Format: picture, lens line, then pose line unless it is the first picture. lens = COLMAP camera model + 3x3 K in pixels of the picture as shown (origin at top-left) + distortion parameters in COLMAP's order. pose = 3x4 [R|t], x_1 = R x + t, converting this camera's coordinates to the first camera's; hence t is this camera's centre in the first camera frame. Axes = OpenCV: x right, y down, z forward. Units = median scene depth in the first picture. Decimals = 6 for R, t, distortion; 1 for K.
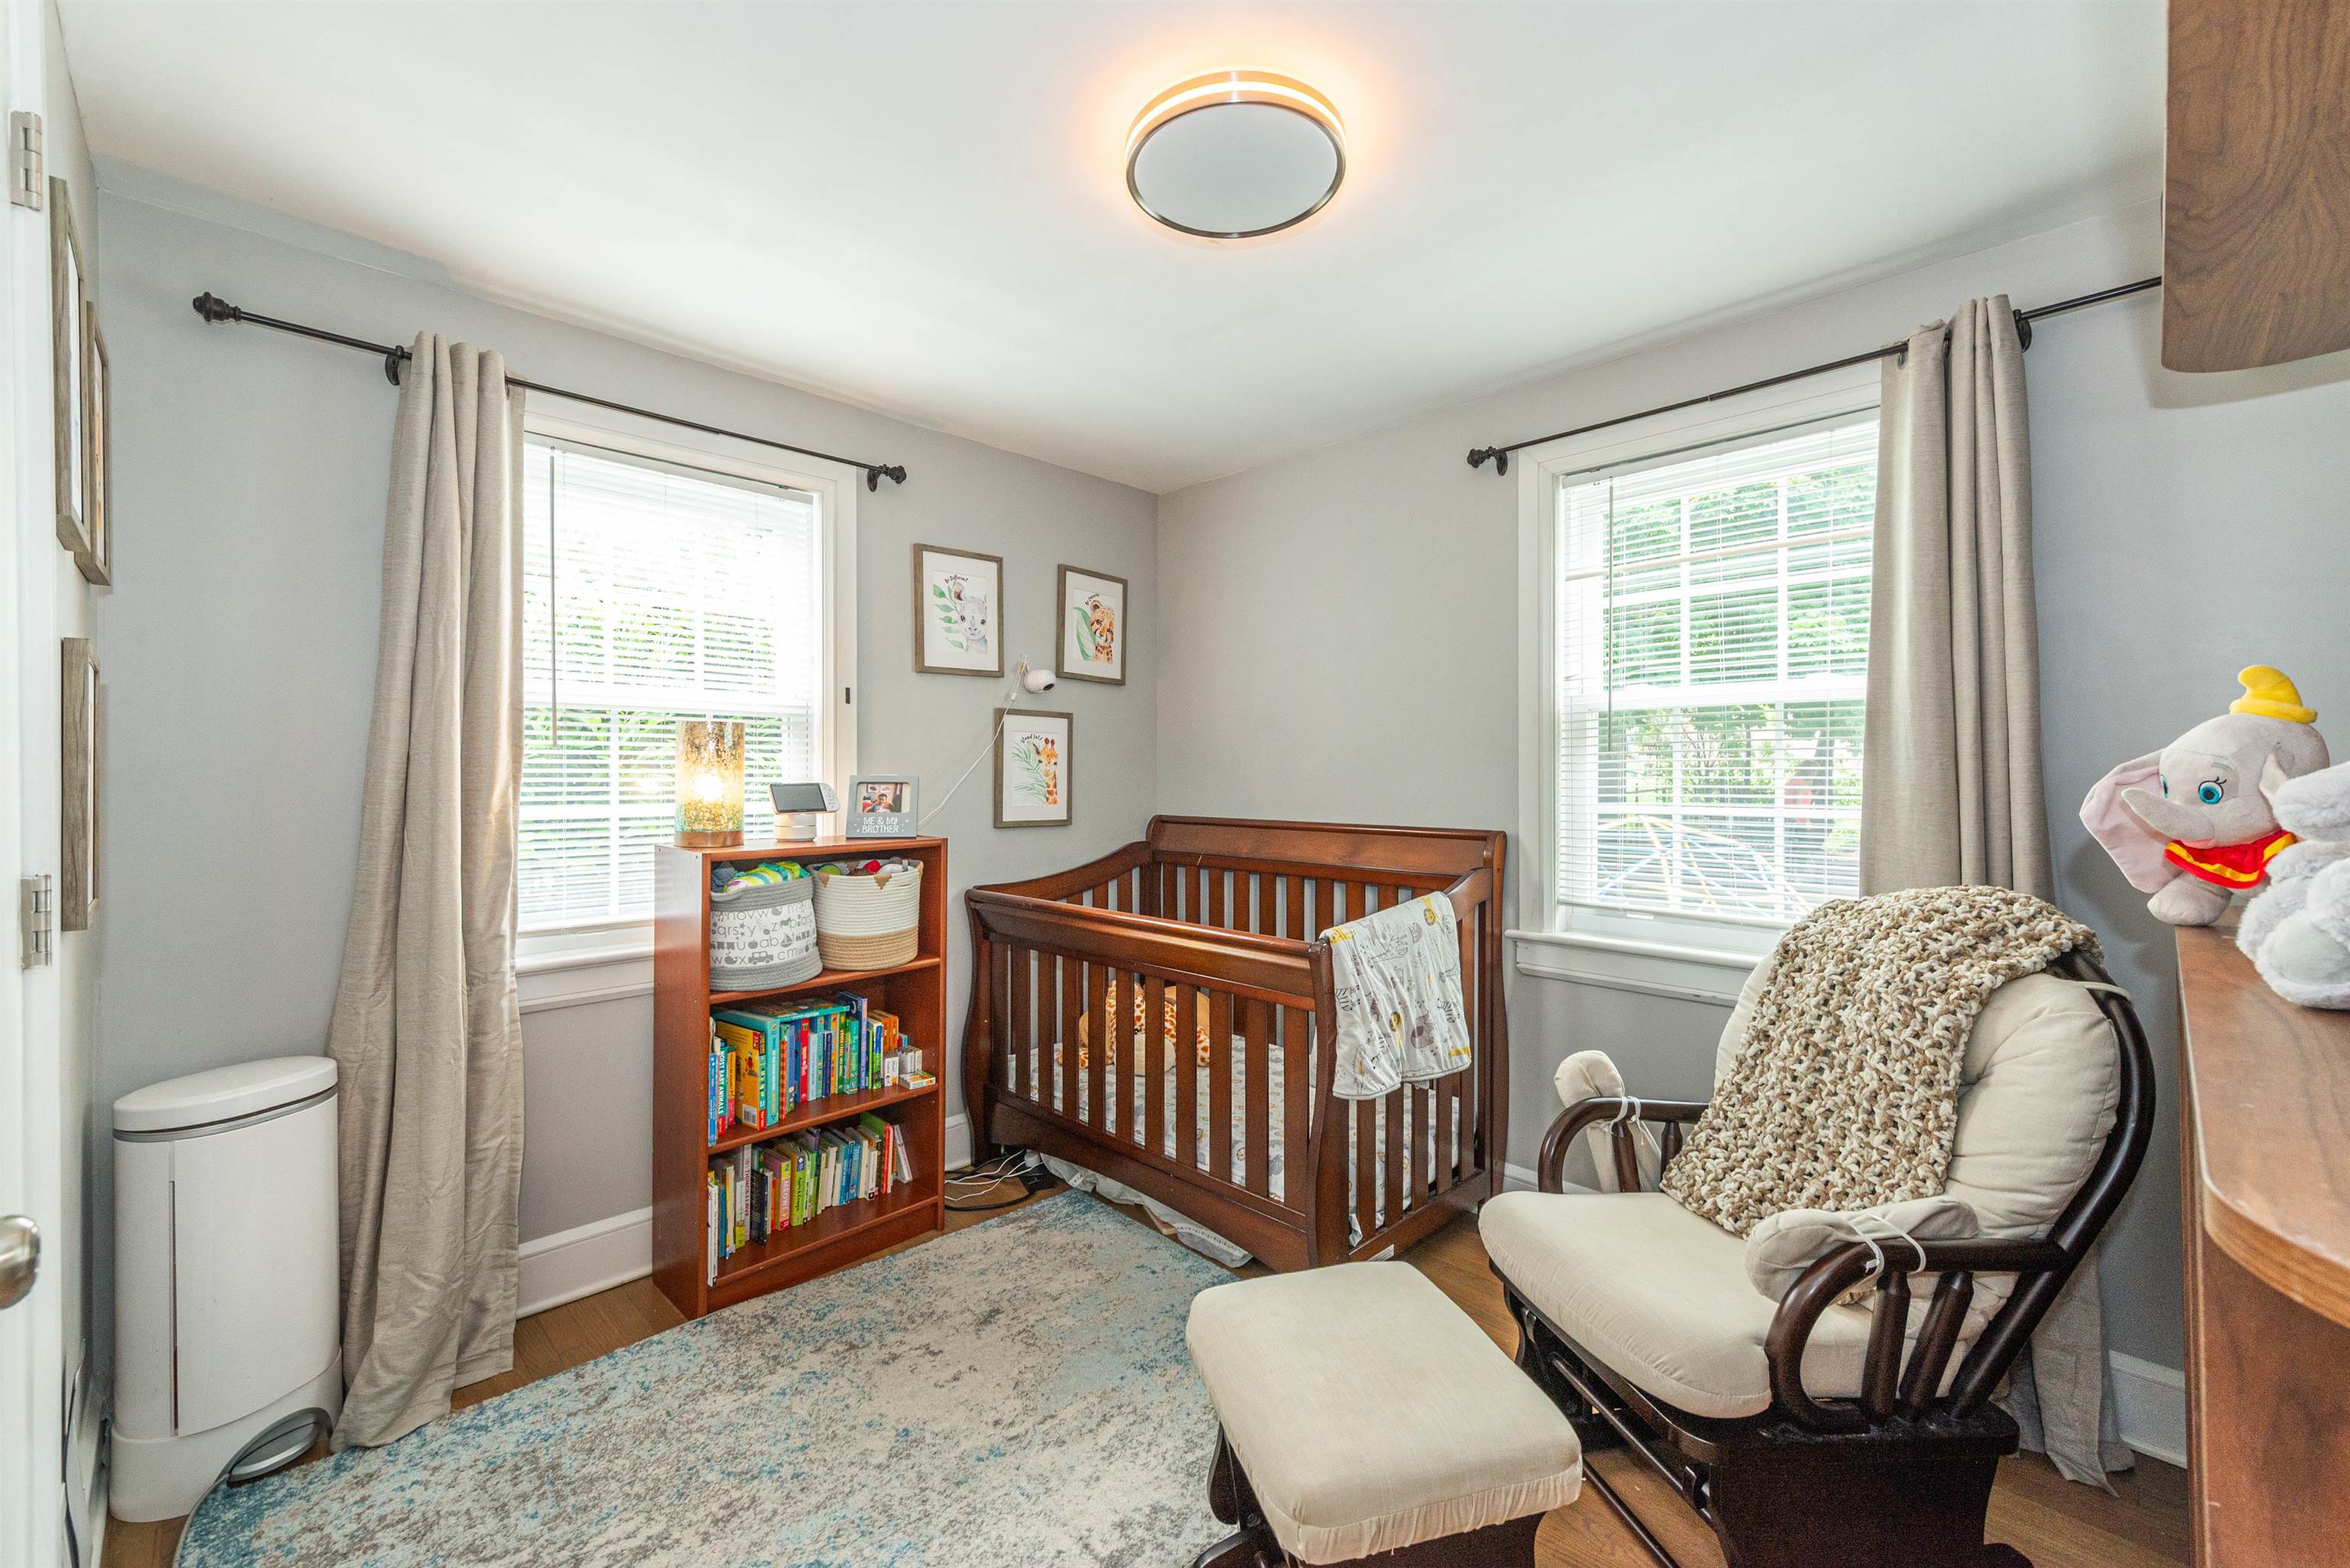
lens RADIAL K [[957.8, 0, 1189.0], [0, 957.8, 771.8], [0, 0, 1]] dist [0.009644, -0.001885]
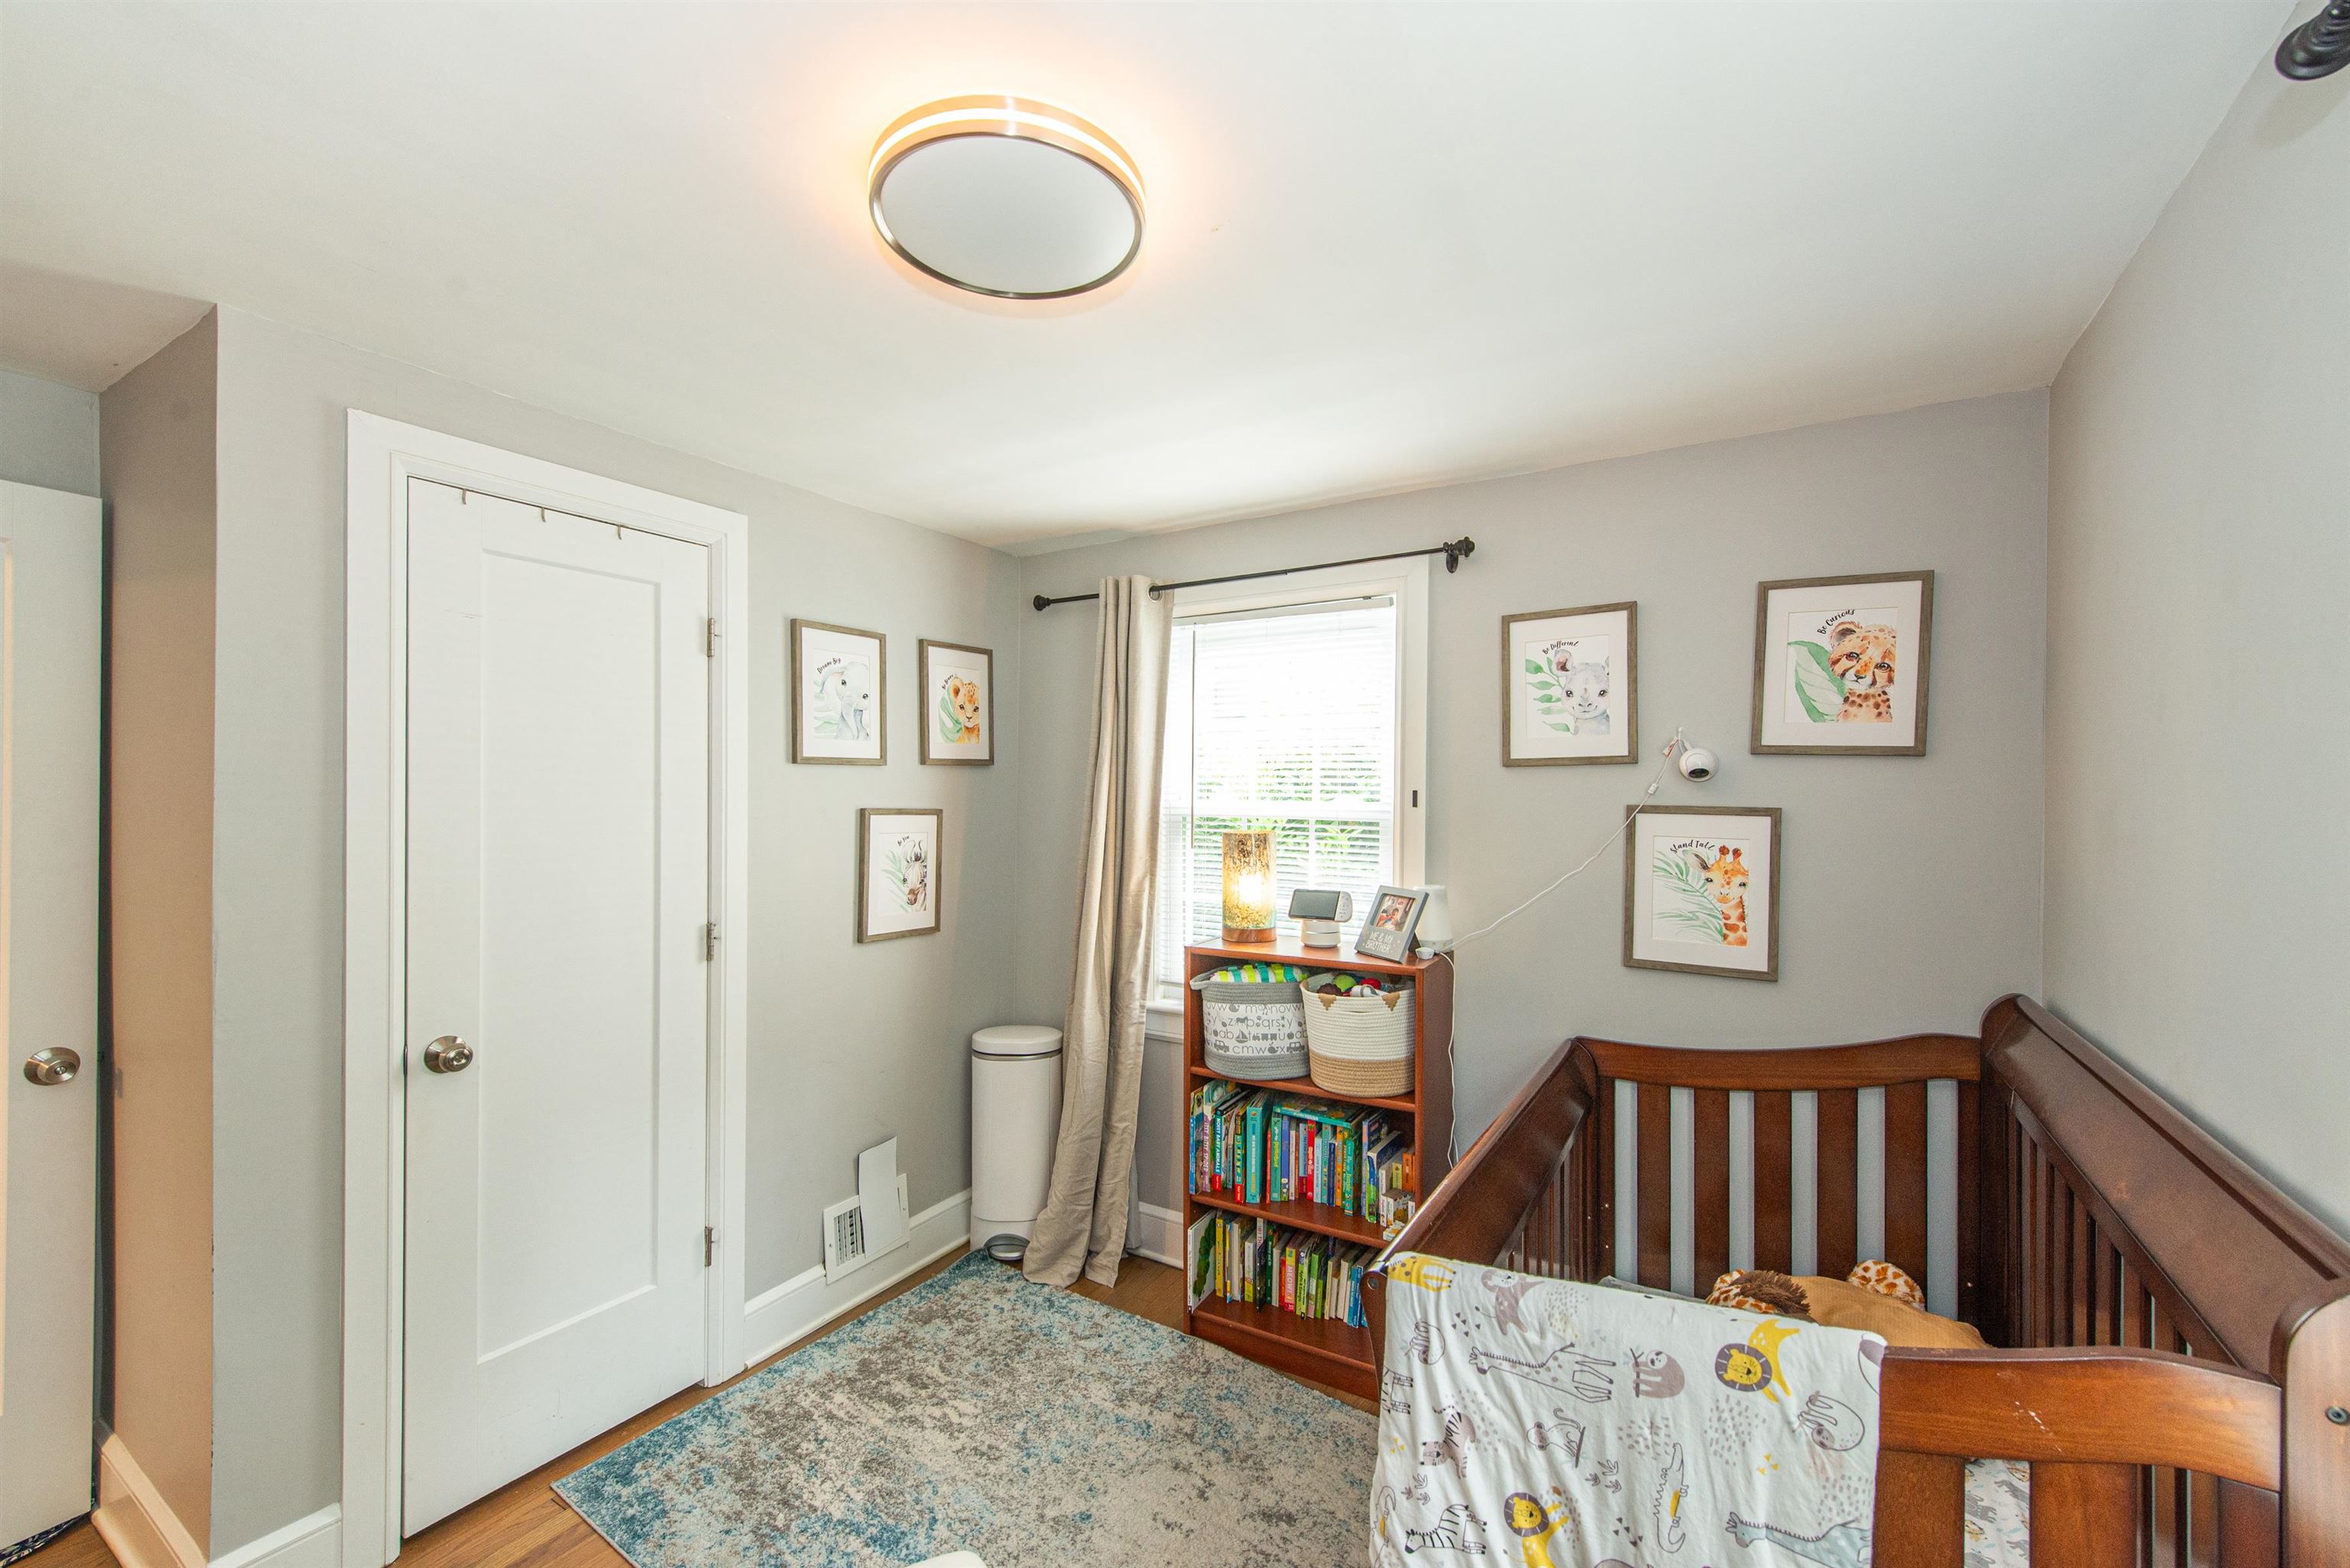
lens RADIAL K [[957.8, 0, 1182.2], [0, 957.8, 791.2], [0, 0, 1]] dist [0.009644, -0.001885]
pose [[0.215853, -0.002030, -0.976424, 0.543560], [-0.009348, 0.999948, -0.004146, -0.084948], [0.976381, 0.010022, 0.215823, 0.600969]]
